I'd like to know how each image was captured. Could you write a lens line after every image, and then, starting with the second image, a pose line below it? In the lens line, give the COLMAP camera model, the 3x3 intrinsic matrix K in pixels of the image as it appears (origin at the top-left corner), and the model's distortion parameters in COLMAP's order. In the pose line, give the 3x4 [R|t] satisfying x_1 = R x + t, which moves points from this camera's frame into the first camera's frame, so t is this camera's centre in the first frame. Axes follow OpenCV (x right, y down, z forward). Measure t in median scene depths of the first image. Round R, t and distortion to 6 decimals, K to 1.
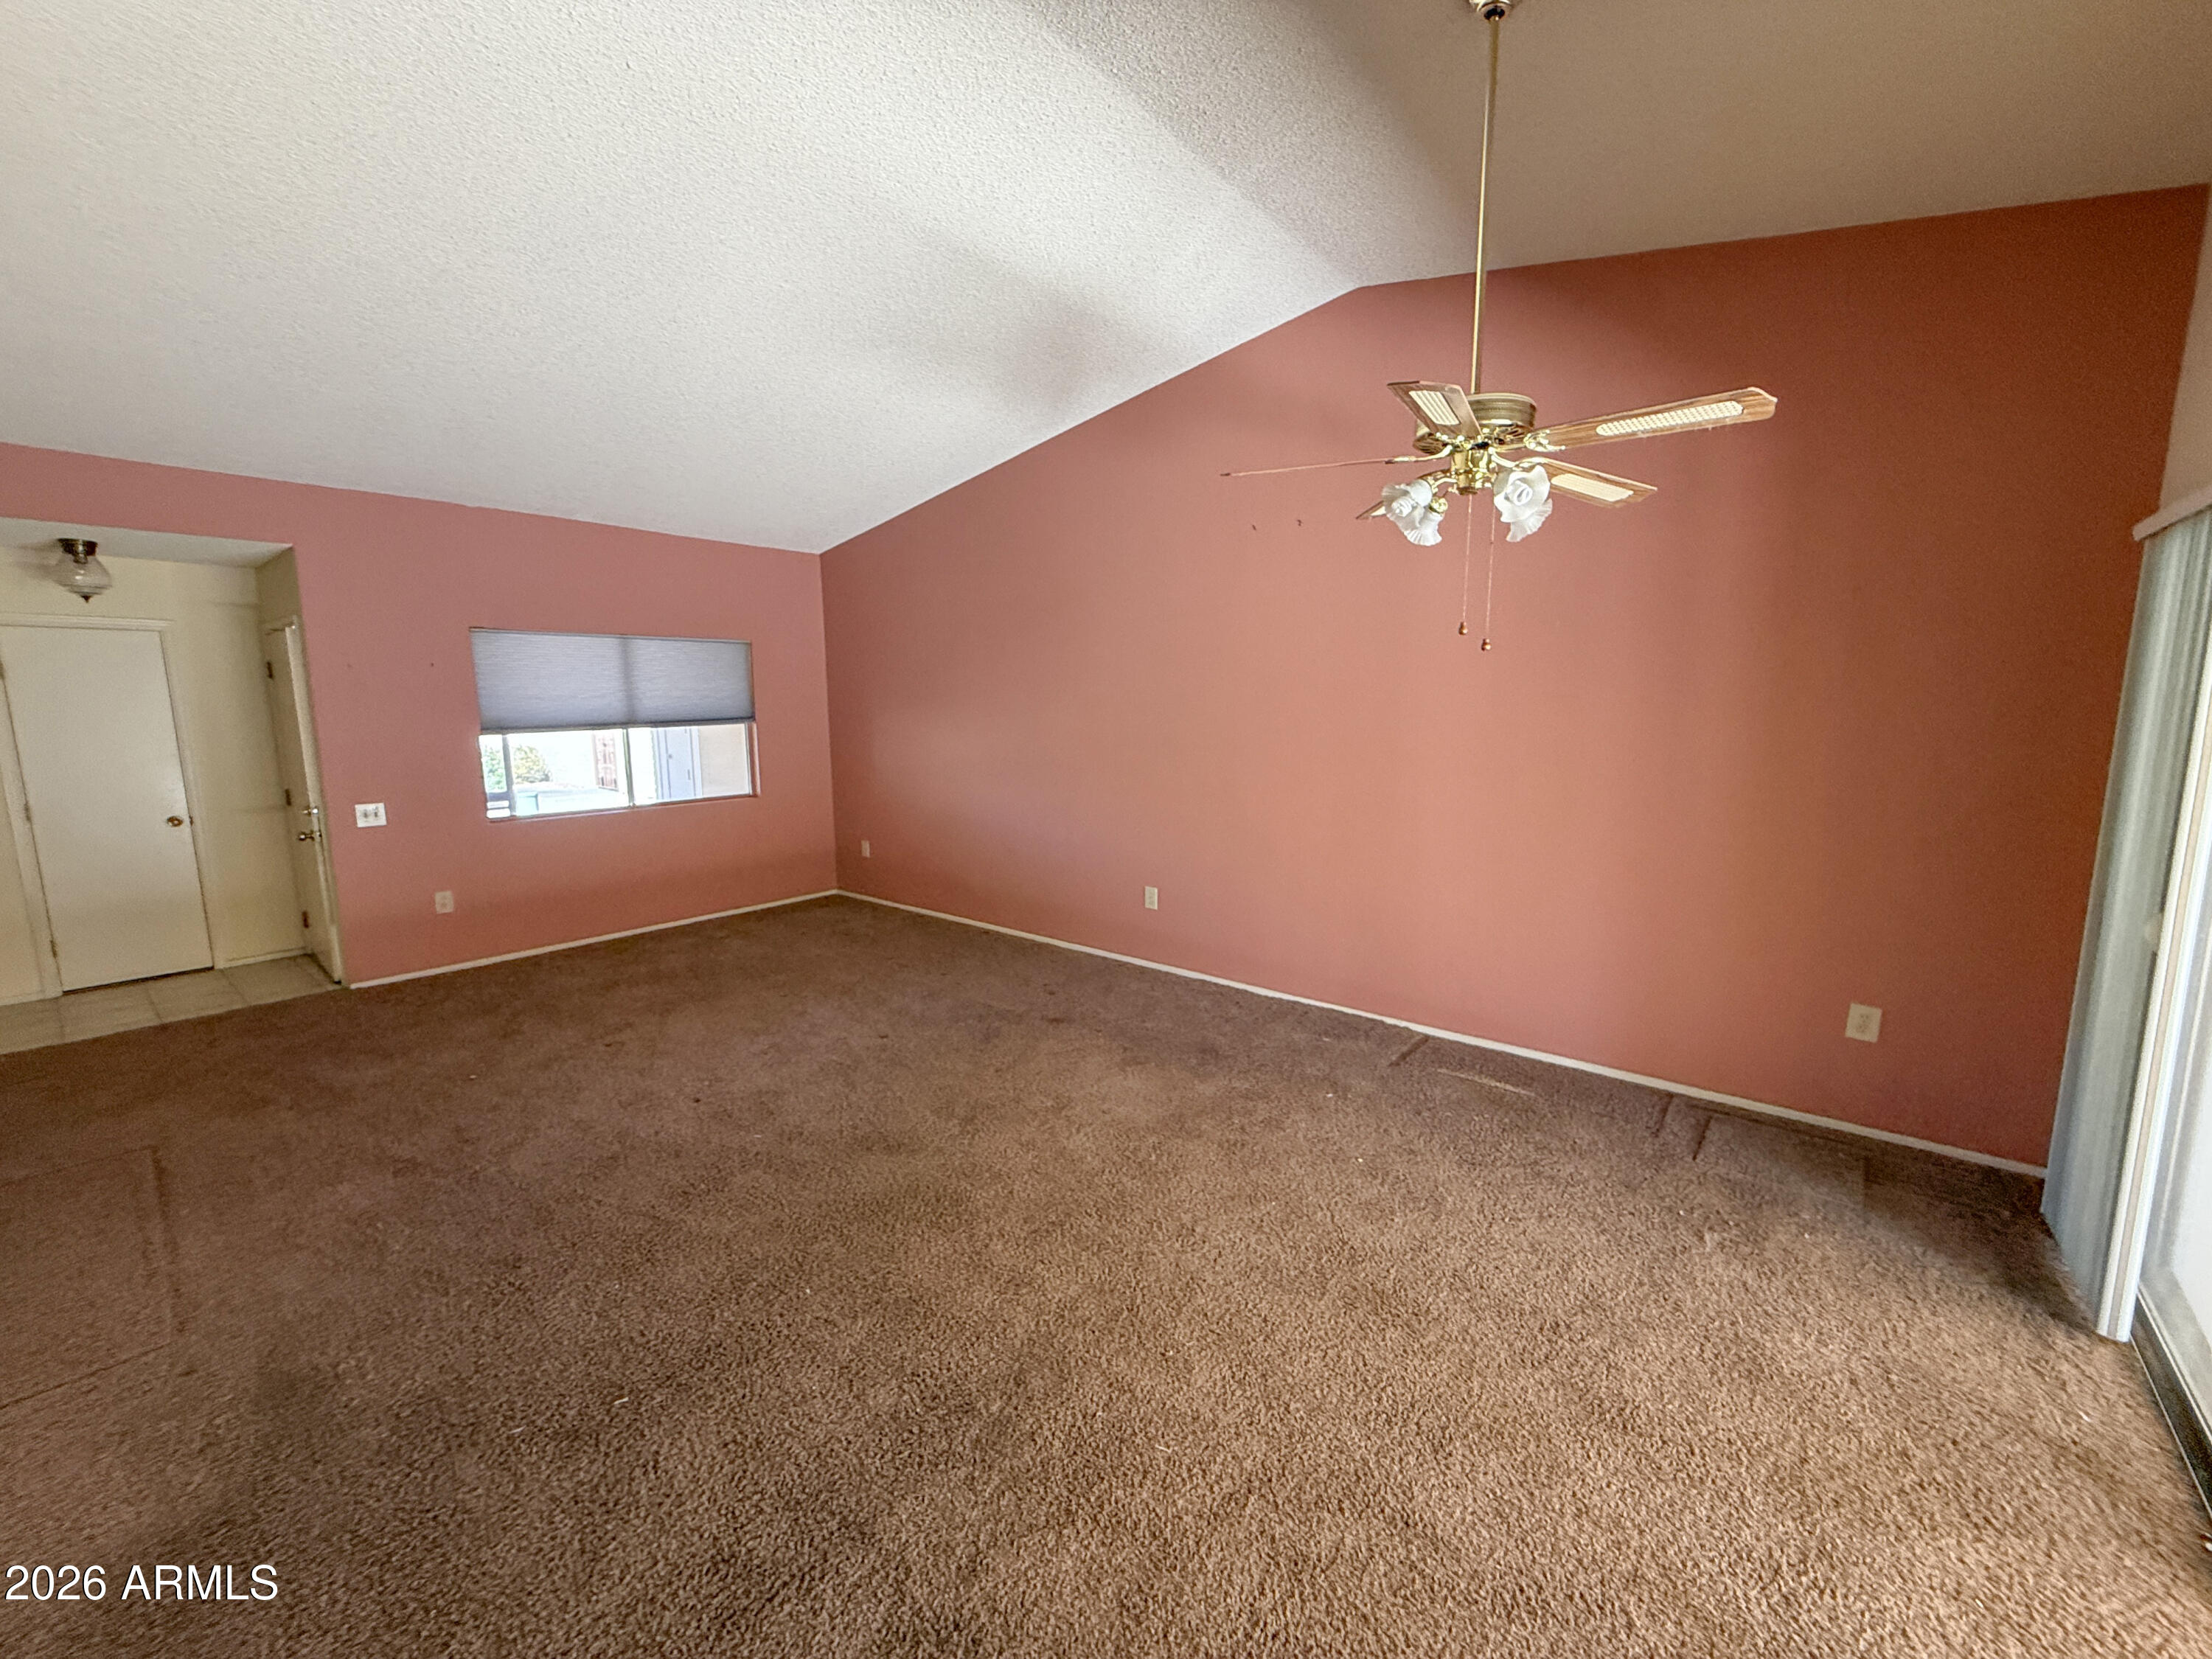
lens RADIAL K [[891.8, 0, 1106.2], [0, 891.8, 829.4], [0, 0, 1]] dist [-0.002002, -0.000137]
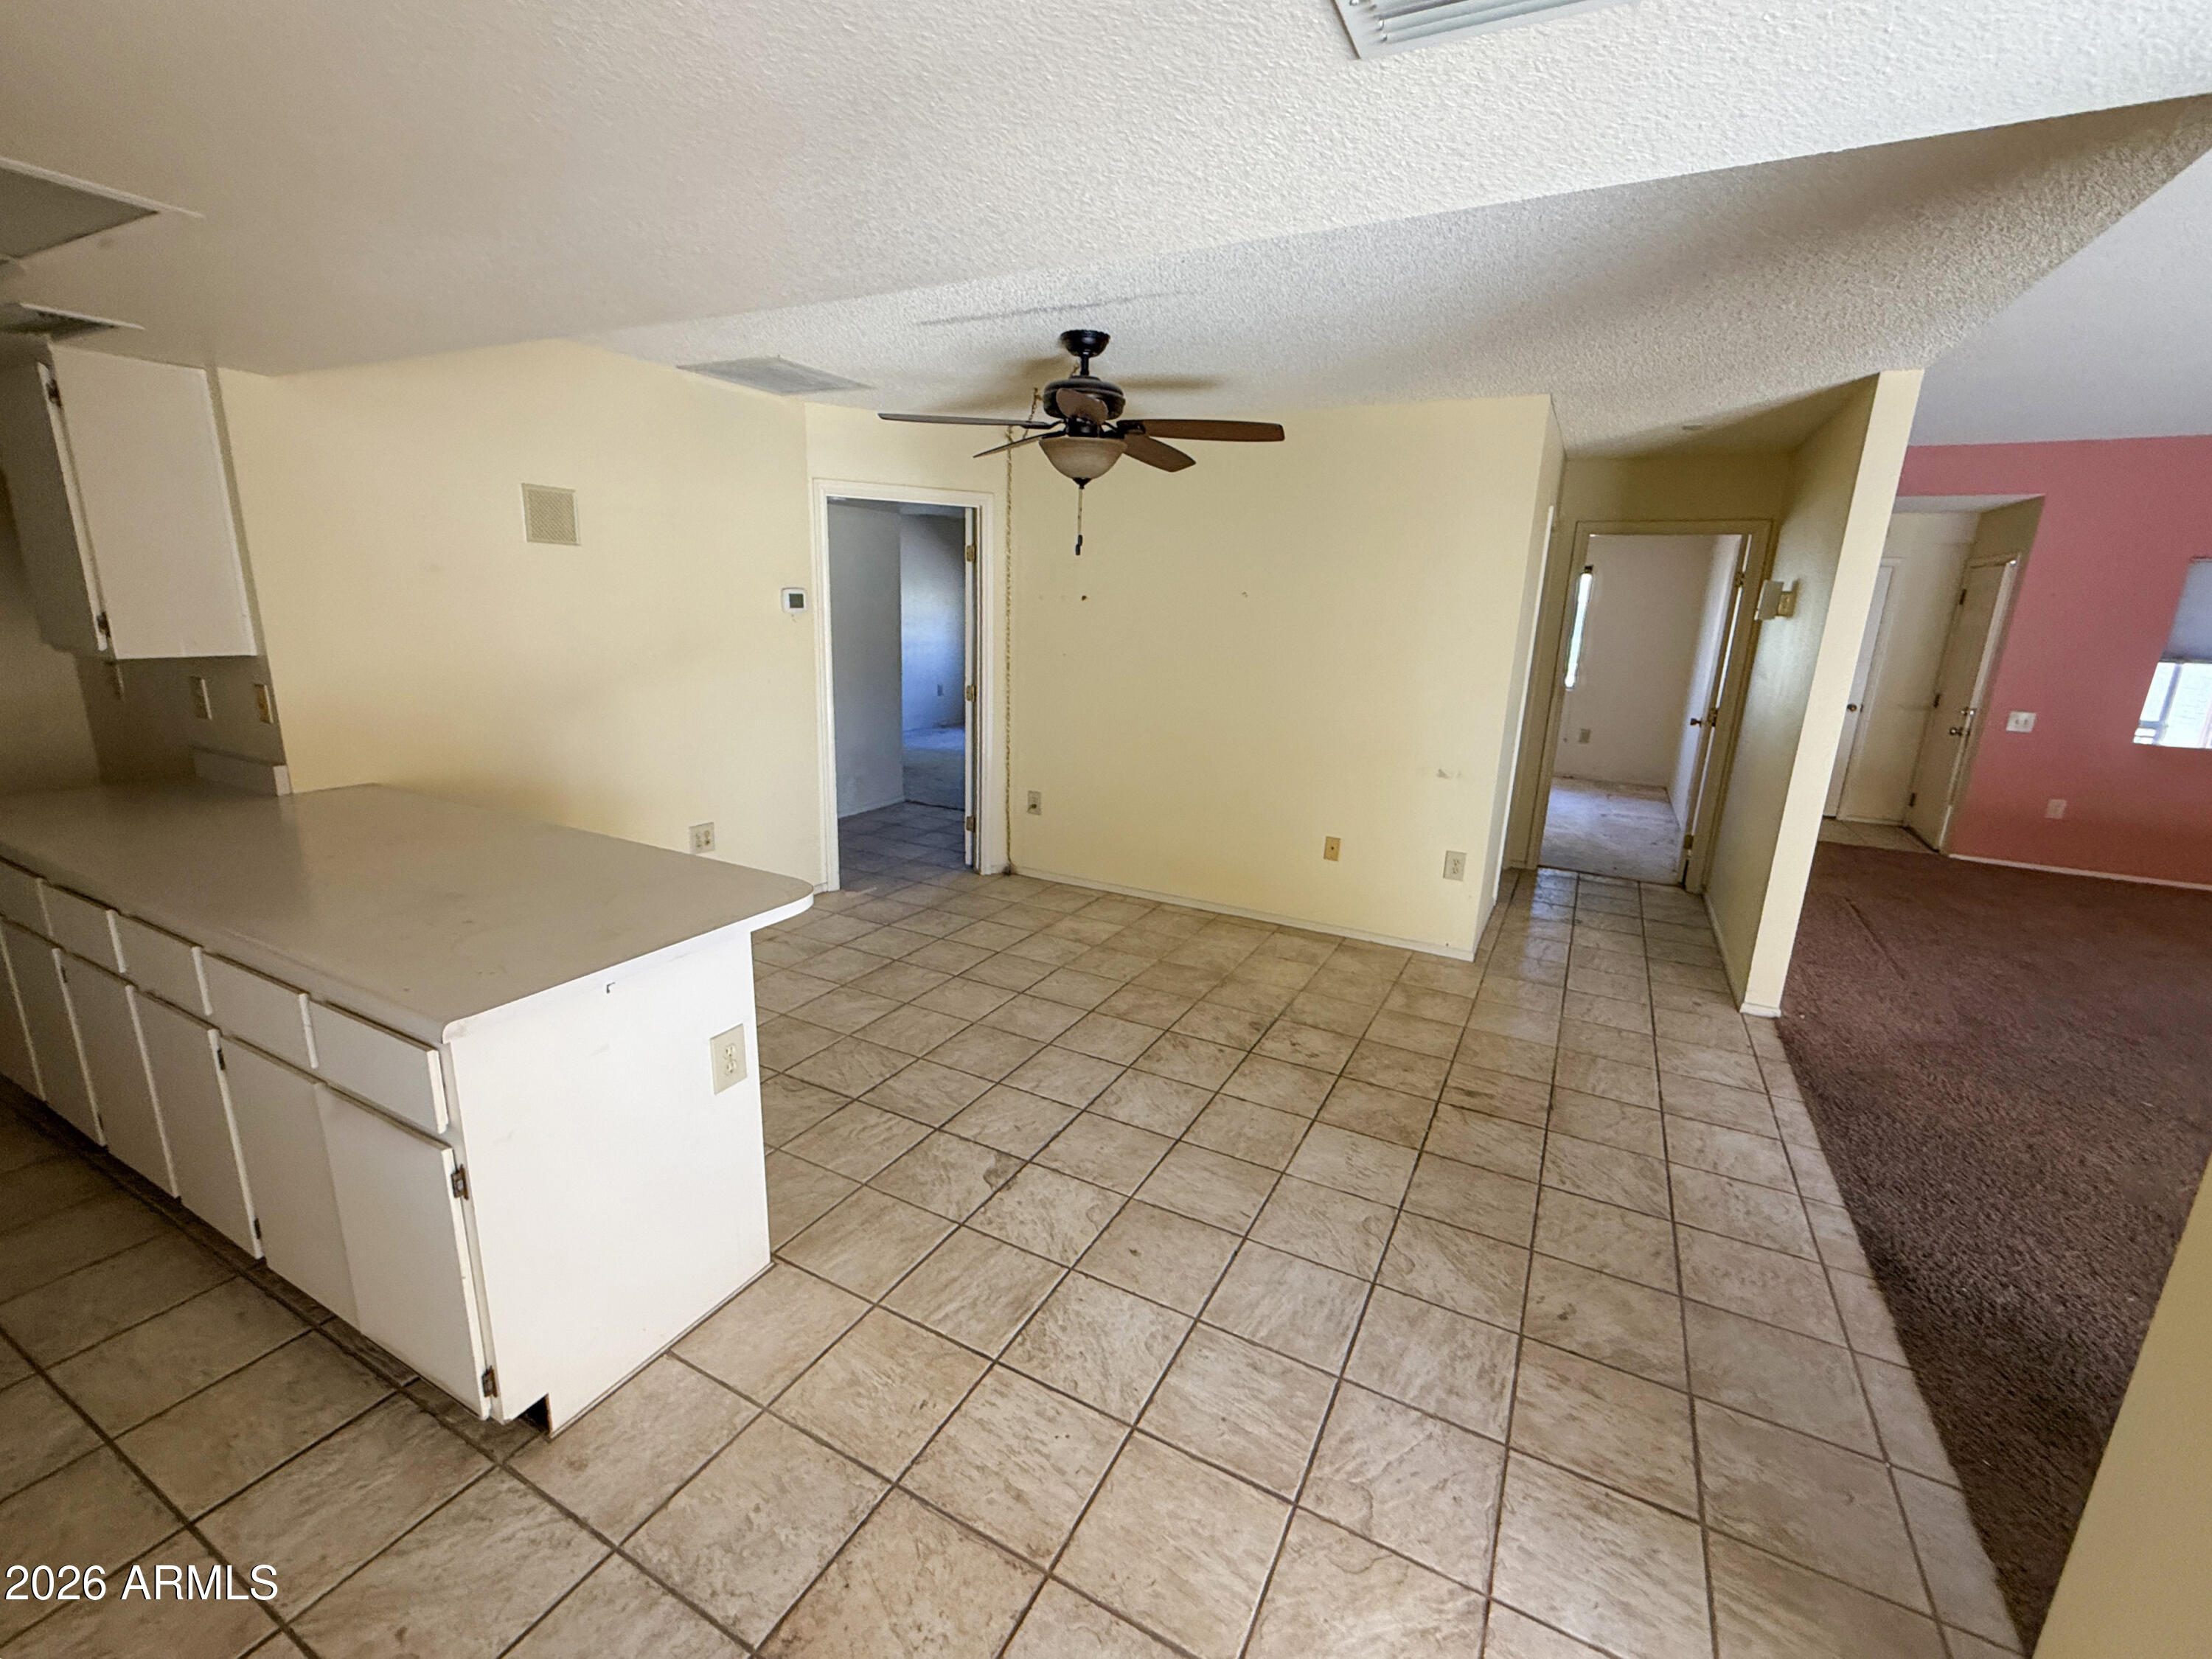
lens RADIAL K [[944.0, 0, 1102.1], [0, 944.0, 824.4], [0, 0, 1]] dist [-0.001373, -0.000116]
pose [[0.198604, 0.243819, -0.949267, 0.154979], [-0.180004, 0.961160, 0.209213, 0.069773], [0.963408, 0.129321, 0.234779, -0.445944]]
